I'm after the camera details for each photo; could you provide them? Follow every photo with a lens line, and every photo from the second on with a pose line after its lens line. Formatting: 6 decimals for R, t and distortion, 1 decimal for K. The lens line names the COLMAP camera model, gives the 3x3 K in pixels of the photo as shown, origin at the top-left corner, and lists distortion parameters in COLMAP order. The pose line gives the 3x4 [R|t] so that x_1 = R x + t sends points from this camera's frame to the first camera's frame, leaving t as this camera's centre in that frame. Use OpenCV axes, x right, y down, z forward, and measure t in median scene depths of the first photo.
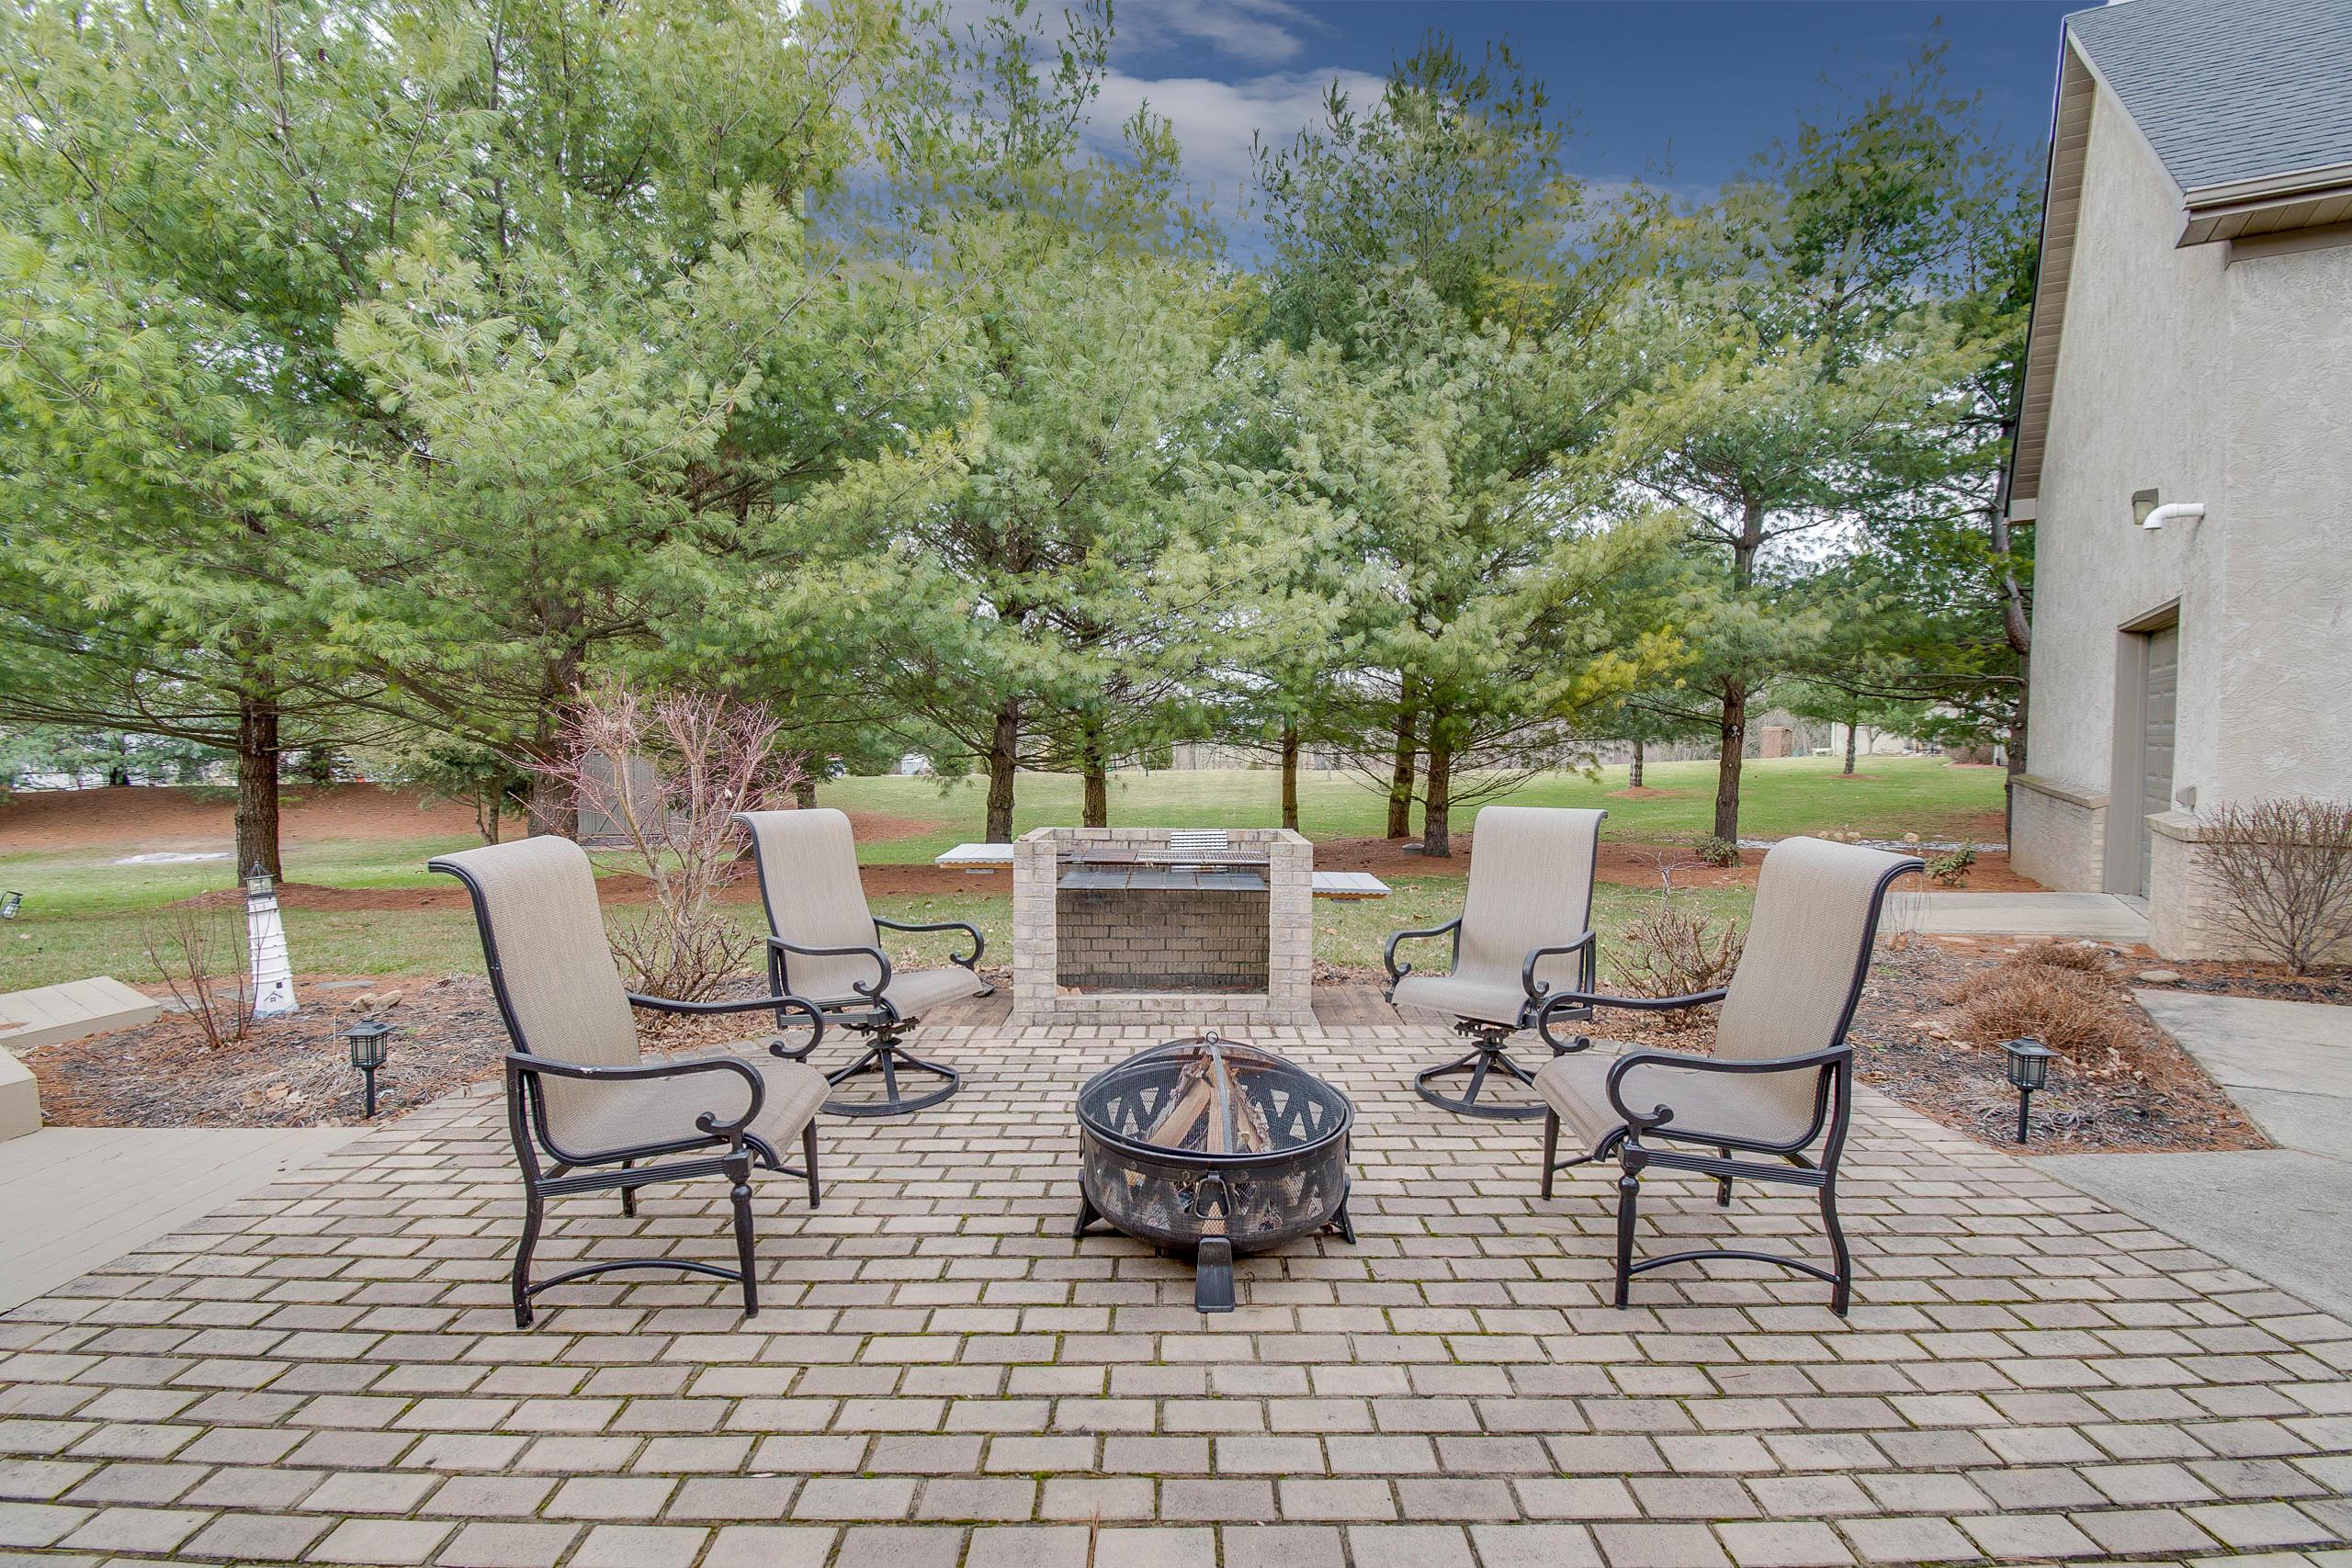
lens RADIAL K [[1061.3, 0, 1179.4], [0, 1061.3, 797.4], [0, 0, 1]] dist [0.003569, -0.000682]
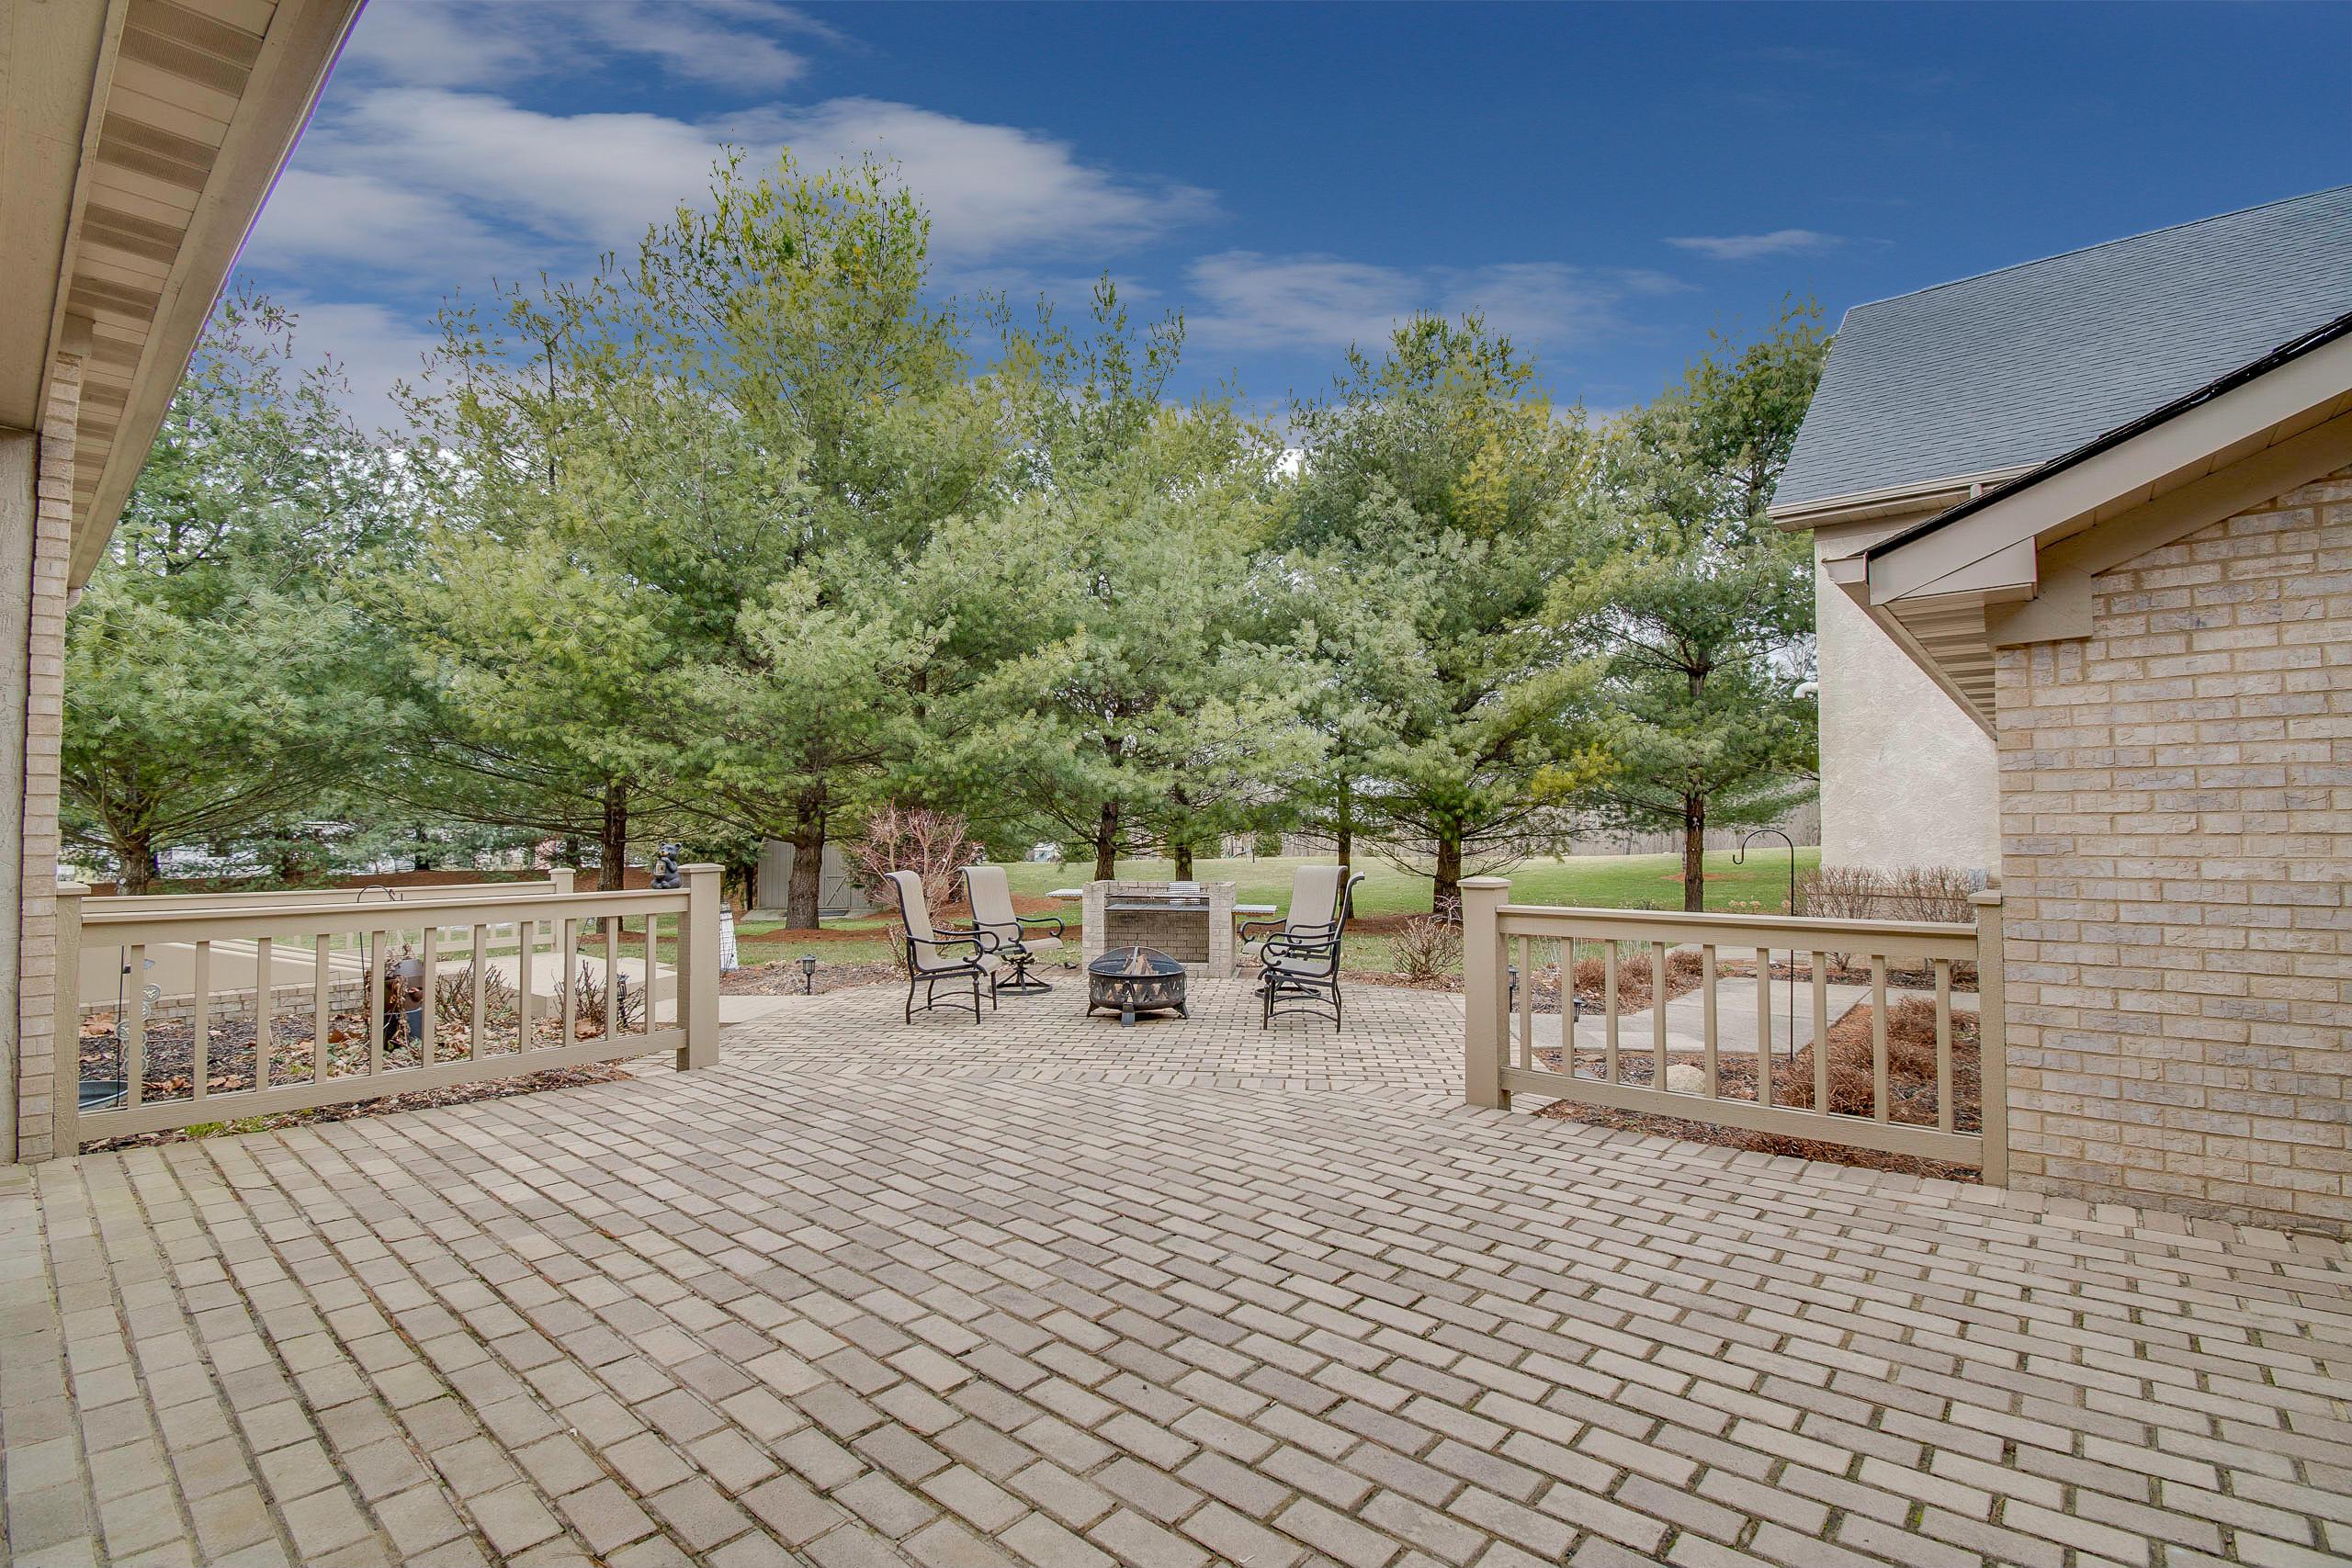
lens RADIAL K [[1061.3, 0, 1179.4], [0, 1061.3, 797.4], [0, 0, 1]] dist [0.003569, -0.000682]
pose [[0.992766, -0.007860, -0.119807, 0.144556], [-0.002083, 0.996577, -0.082645, 0.022609], [0.120046, 0.082297, 0.989351, -0.533317]]
